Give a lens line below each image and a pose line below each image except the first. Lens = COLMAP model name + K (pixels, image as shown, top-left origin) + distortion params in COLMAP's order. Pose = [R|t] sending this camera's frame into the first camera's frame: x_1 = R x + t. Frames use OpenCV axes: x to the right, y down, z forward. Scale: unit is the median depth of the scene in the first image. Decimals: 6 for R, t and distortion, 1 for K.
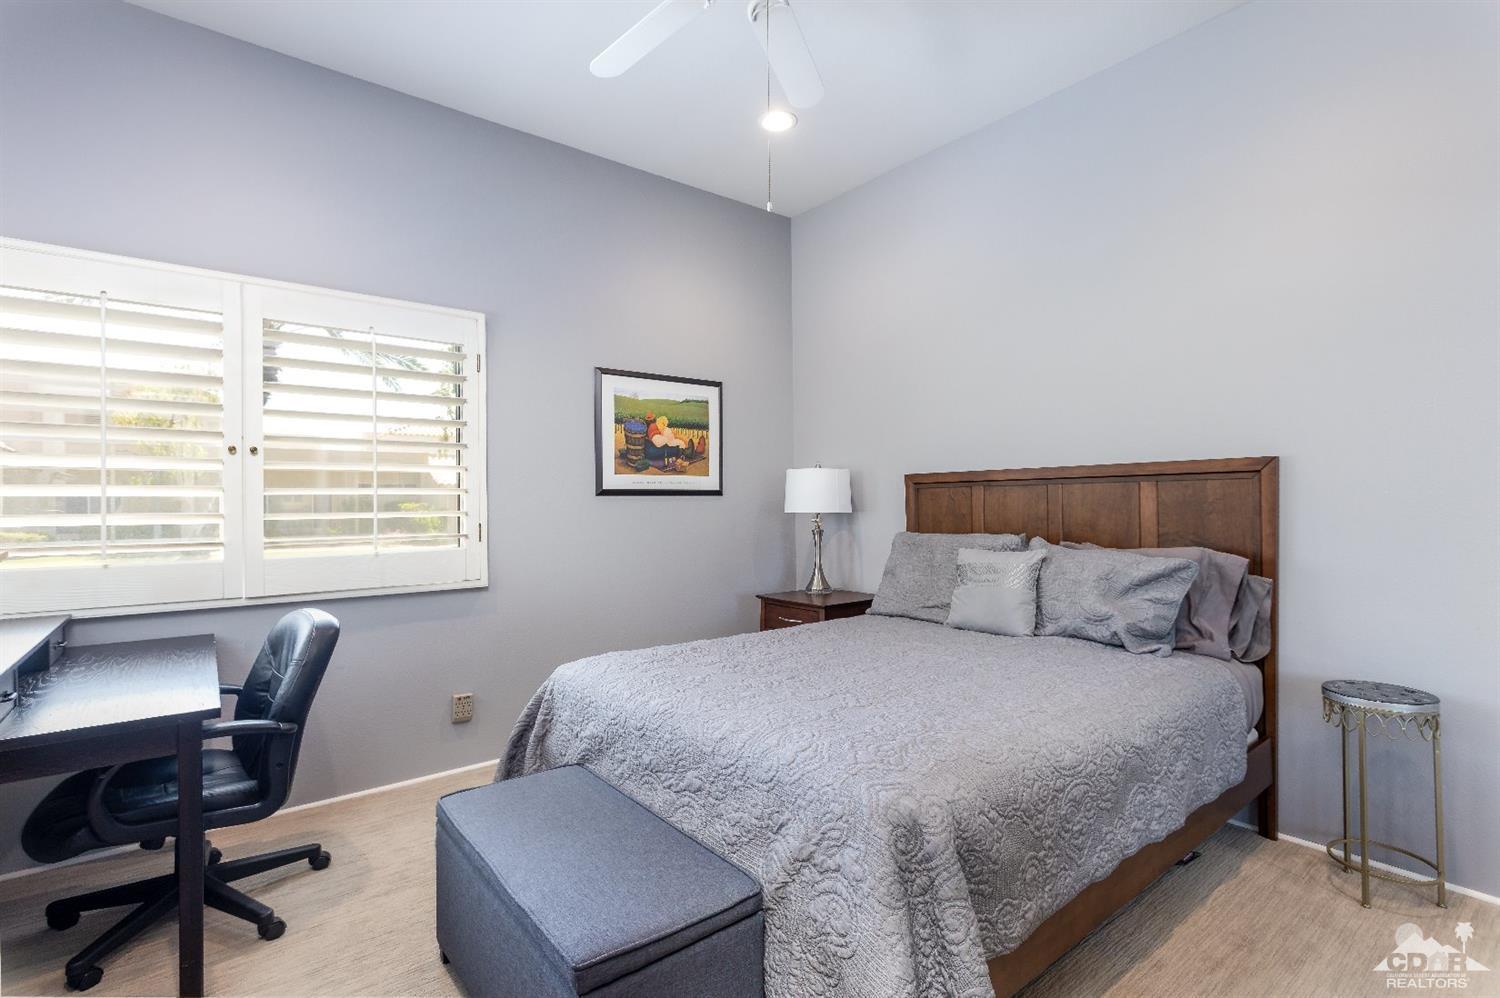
lens RADIAL K [[713.8, 0, 750.0], [0, 713.8, 499.0], [0, 0, 1]] dist [-0.000307, 0.000195]
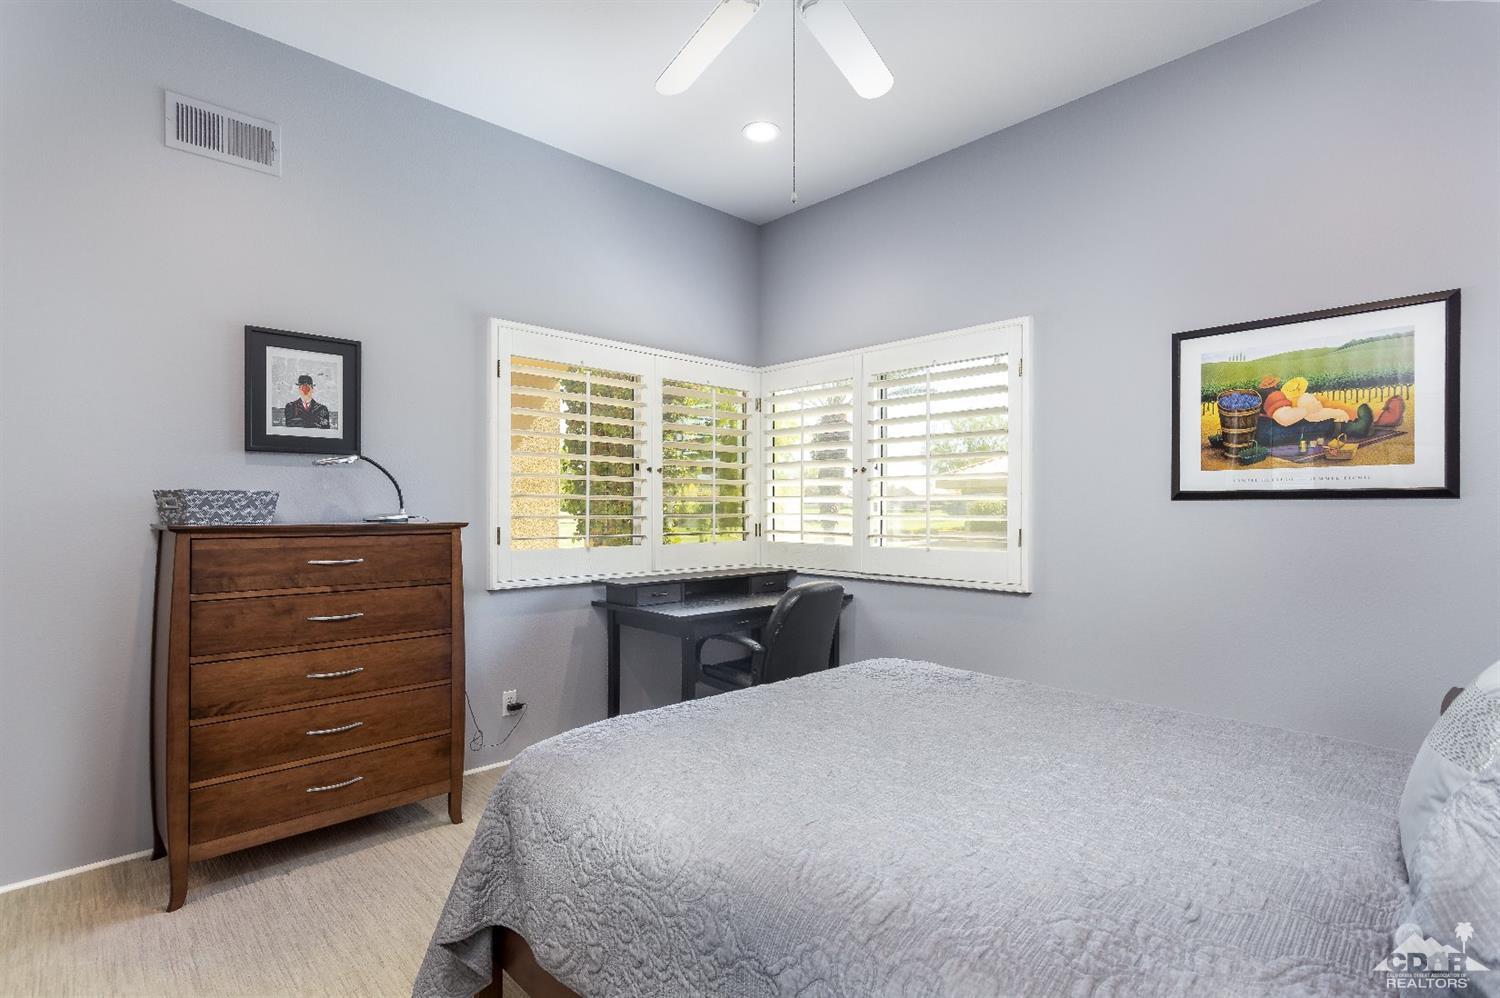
lens RADIAL K [[713.8, 0, 750.0], [0, 713.8, 499.0], [0, 0, 1]] dist [-0.000307, 0.000195]
pose [[0.097292, -0.008795, -0.995217, 0.484571], [-0.001926, 0.999957, -0.009026, 0.002512], [0.995254, 0.002795, 0.097270, 0.440451]]
